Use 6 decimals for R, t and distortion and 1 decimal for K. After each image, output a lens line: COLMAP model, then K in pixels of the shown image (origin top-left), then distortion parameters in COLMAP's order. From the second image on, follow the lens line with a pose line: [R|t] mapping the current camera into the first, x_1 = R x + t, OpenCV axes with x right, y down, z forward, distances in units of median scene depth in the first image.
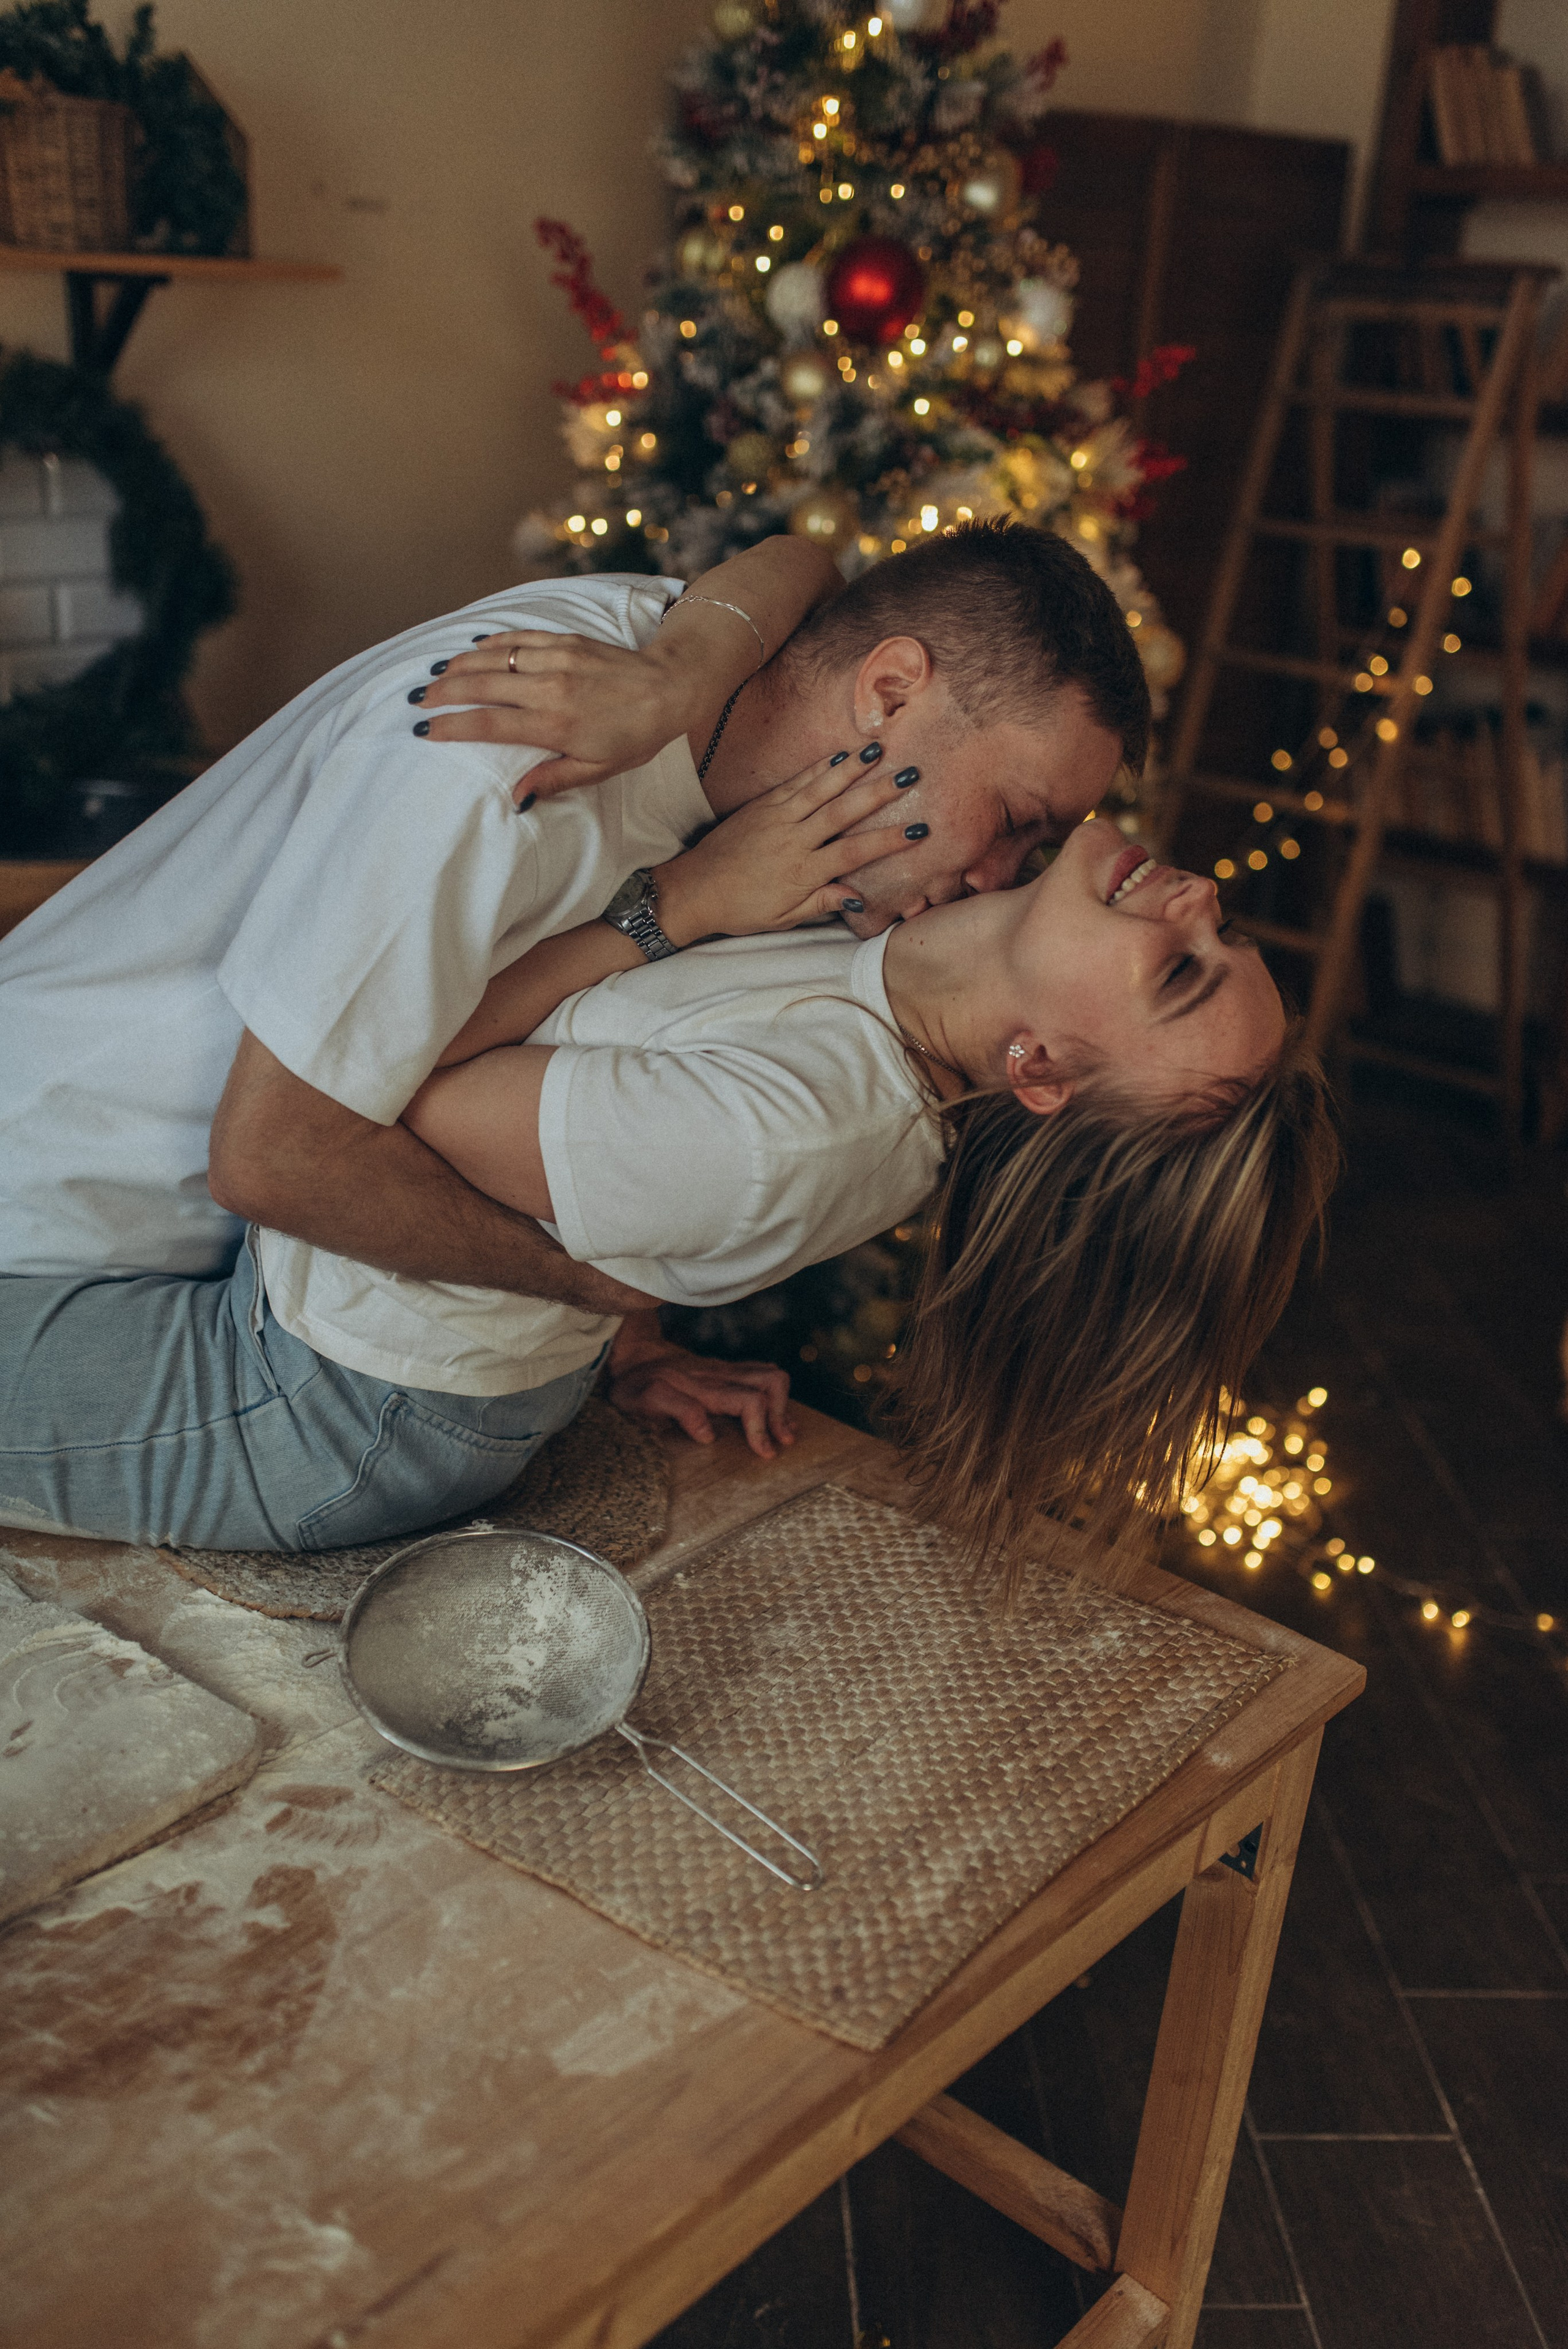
lens RADIAL K [[2315.4, 0, 784.2], [0, 2315.4, 1176.6], [0, 0, 1]] dist [-0.083970, 0.189422]
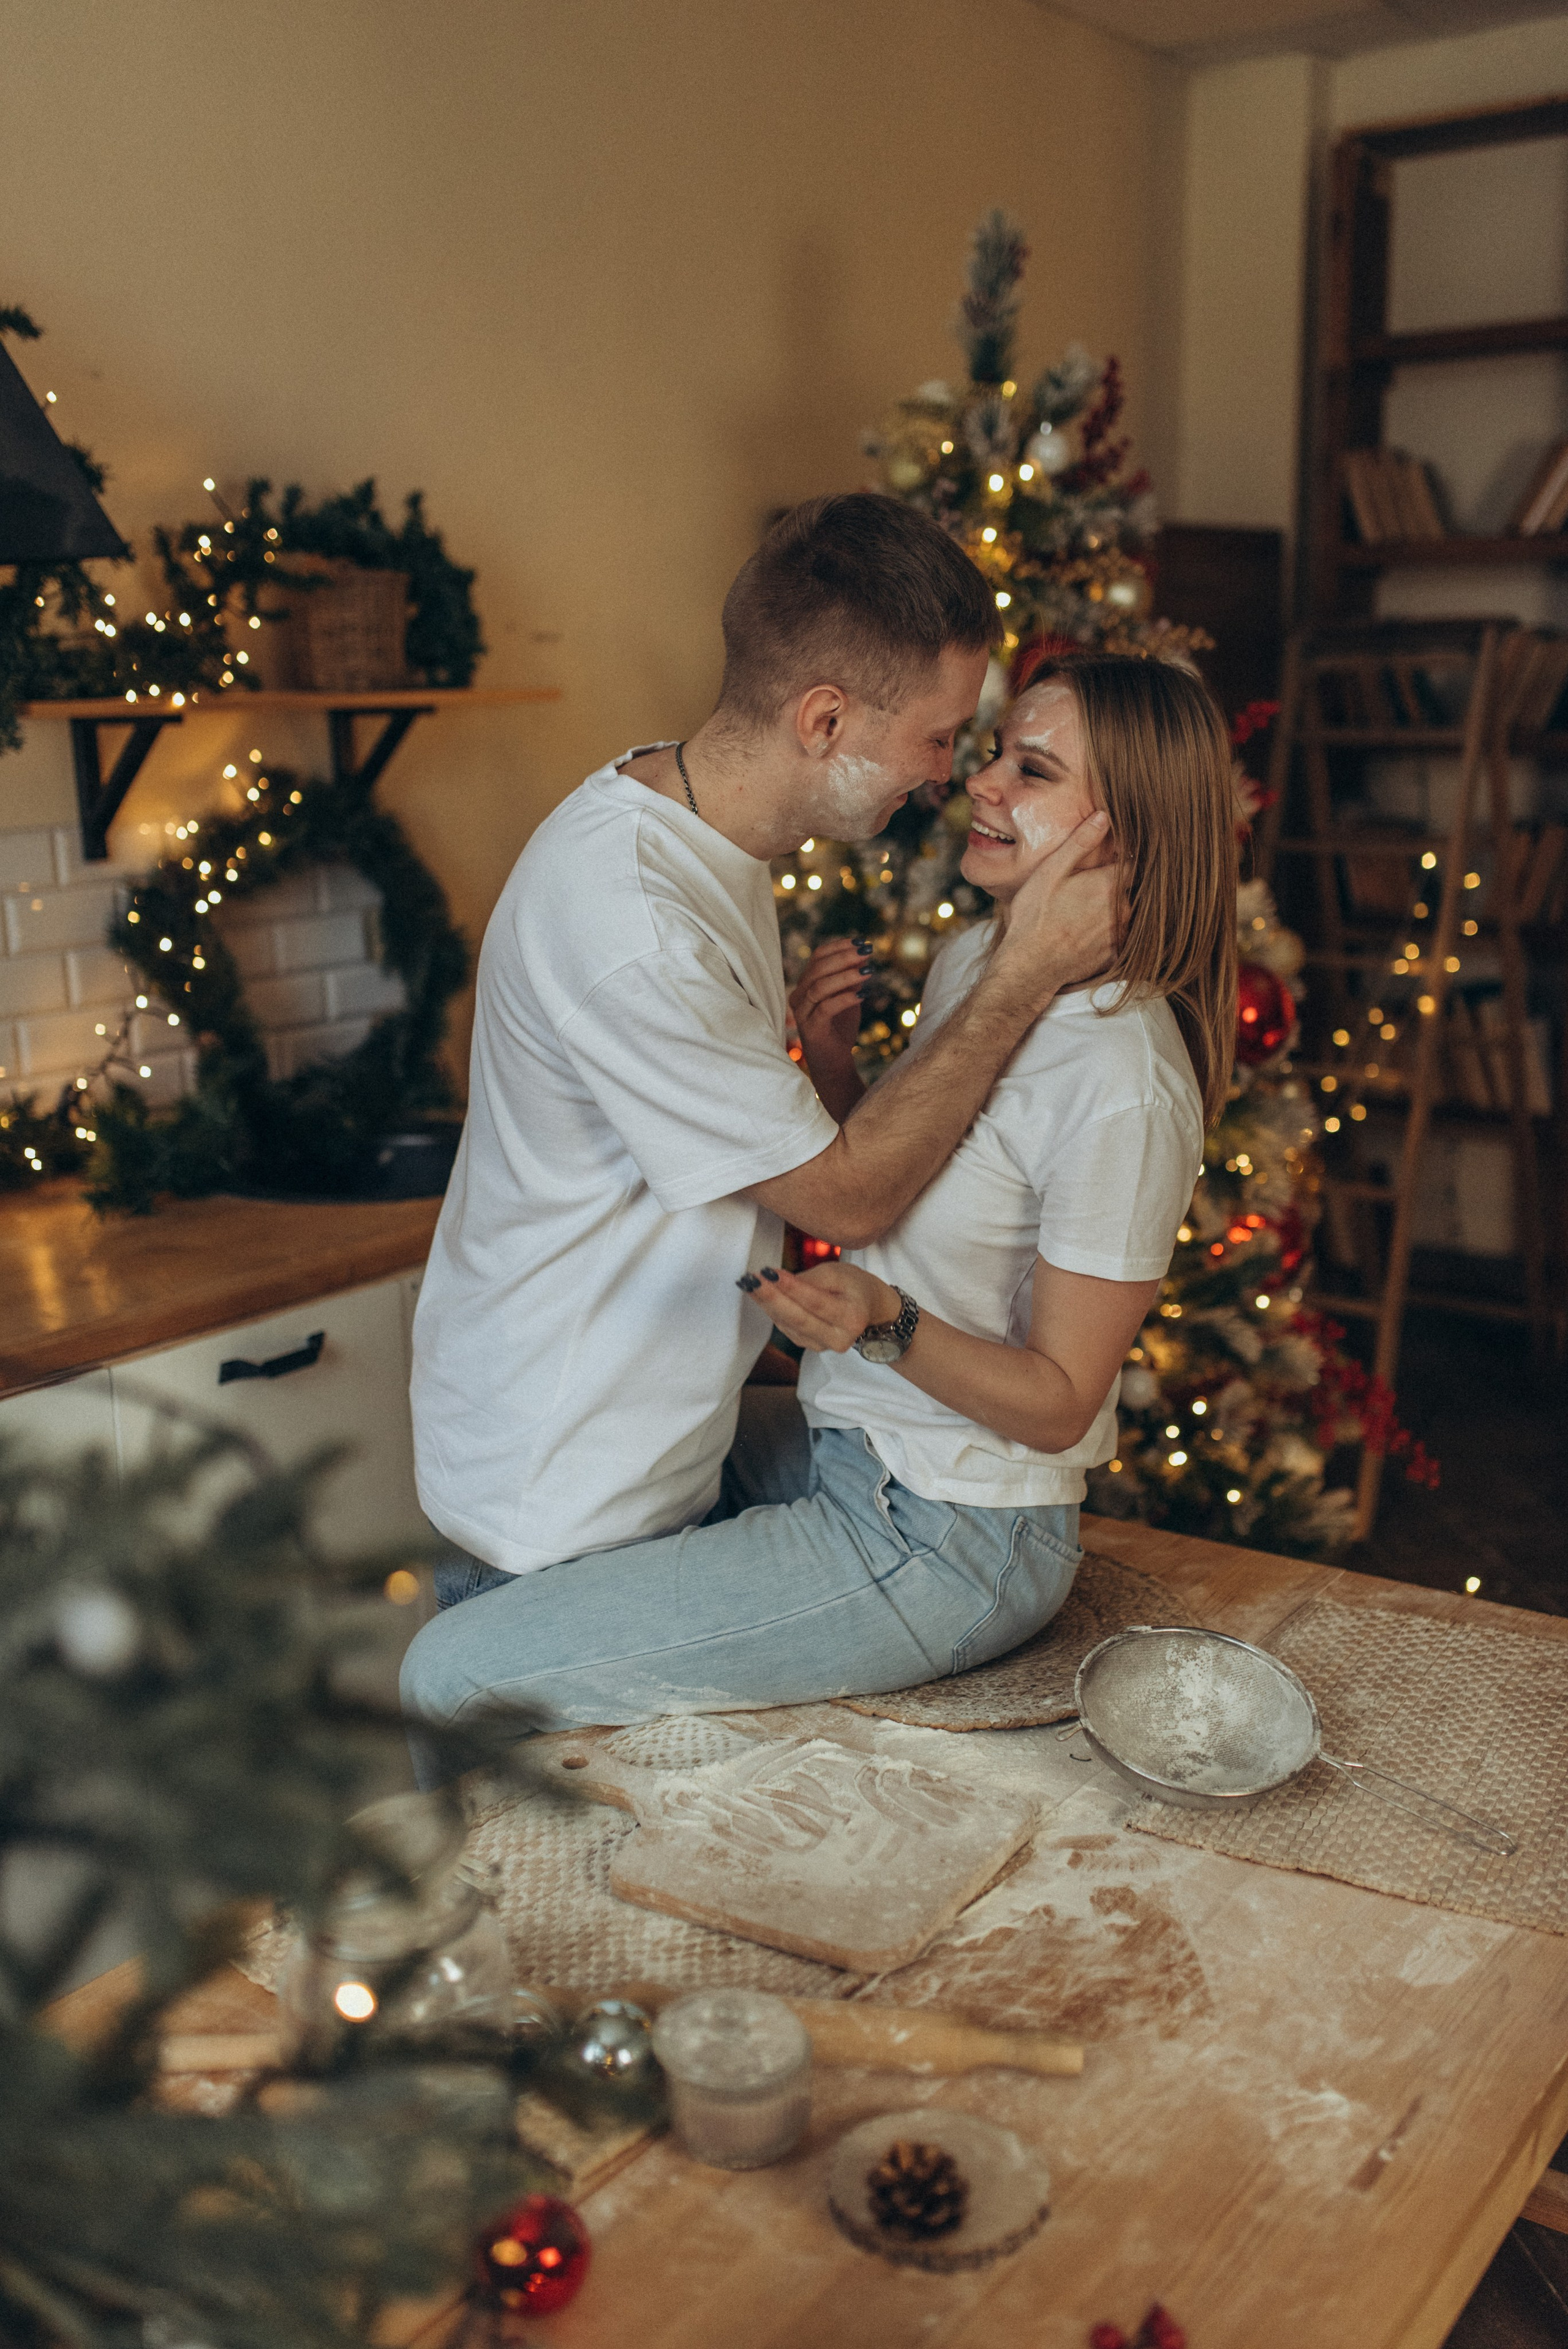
lens RADIAL K [[2333.4, 0, 734.3], [0, 2333.4, 1178.3], [0, 0, 1]] dist [-0.004026, 0.001090]
pose [[0.991627, -0.090548, 0.092073, -0.263328], [0.103976, 0.982674, -0.153432, 0.048737], [-0.076585, 0.161720, 0.983860, -0.161664]]
